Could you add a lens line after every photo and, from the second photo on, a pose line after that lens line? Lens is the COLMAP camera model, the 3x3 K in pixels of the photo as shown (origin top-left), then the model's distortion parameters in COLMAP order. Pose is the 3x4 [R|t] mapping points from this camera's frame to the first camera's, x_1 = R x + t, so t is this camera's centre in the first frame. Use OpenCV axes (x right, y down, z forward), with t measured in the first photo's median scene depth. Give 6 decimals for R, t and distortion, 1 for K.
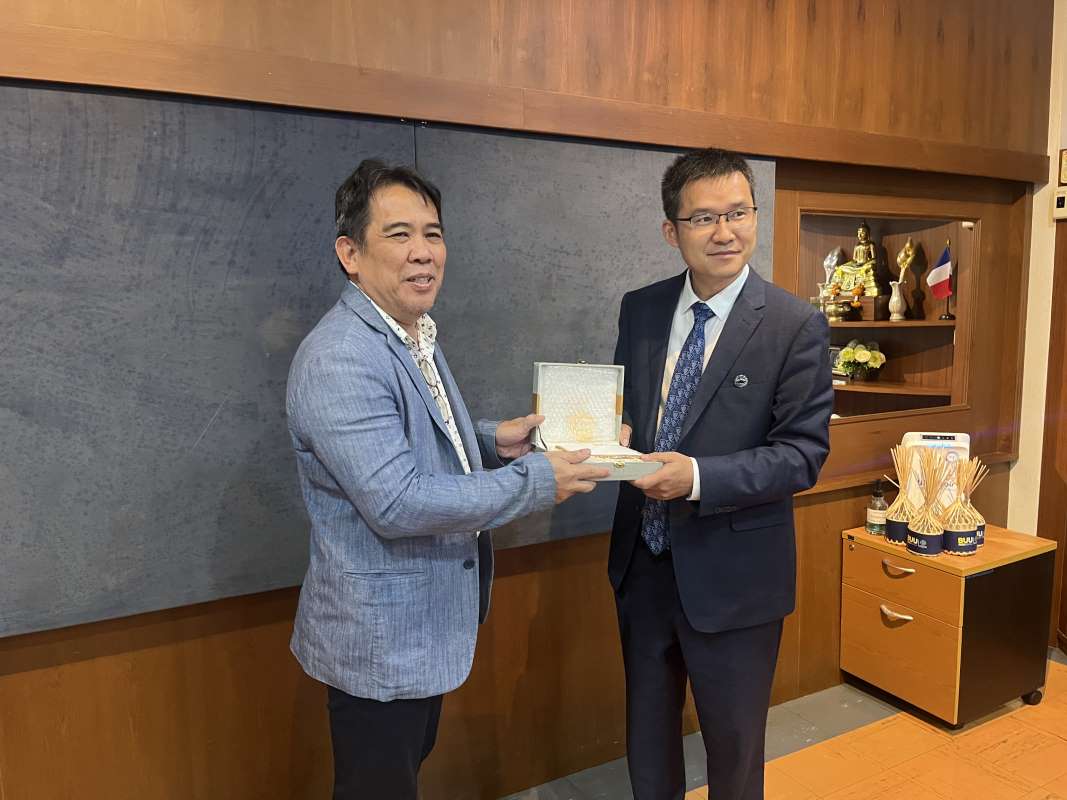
lens RADIAL K [[810.8, 0, 531.1], [0, 810.8, 410.1], [0, 0, 1]] dist [0.066013, -0.093249]
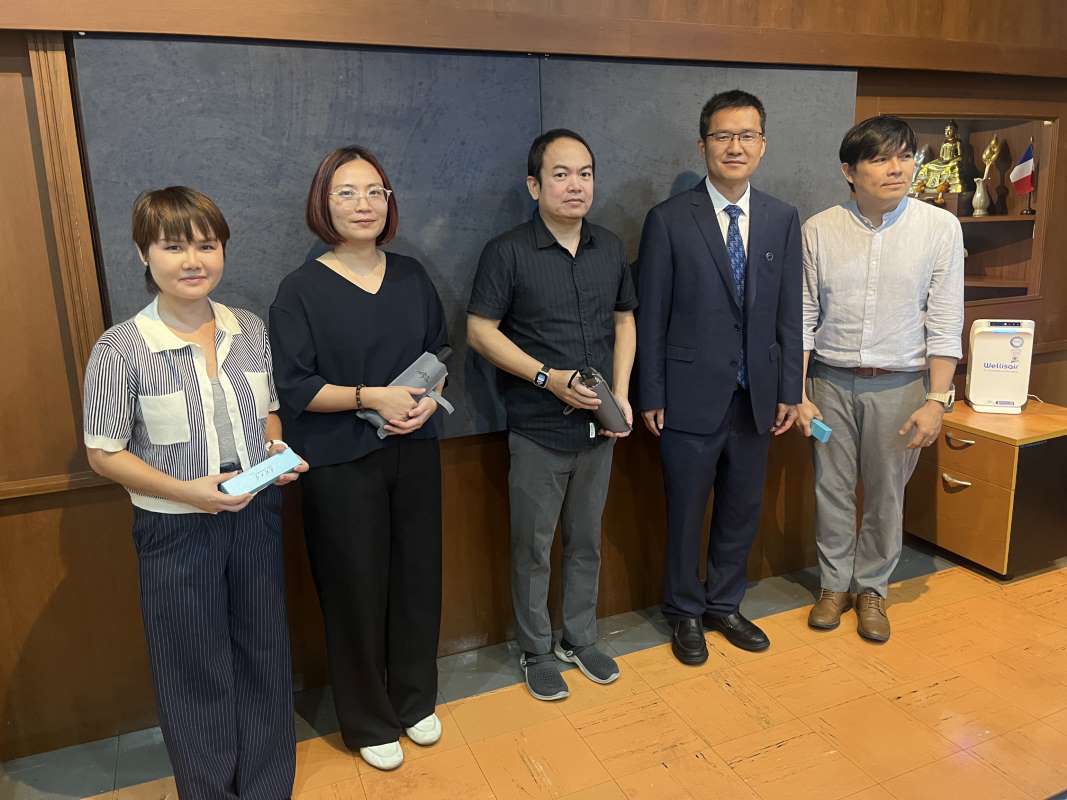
lens RADIAL K [[810.8, 0, 534.9], [0, 810.8, 395.5], [0, 0, 1]] dist [0.066013, -0.093249]
pose [[0.995003, 0.003870, -0.099775, -0.026211], [0.005965, 0.995161, 0.098080, 0.023863], [0.099671, -0.098185, 0.990164, -0.218525]]
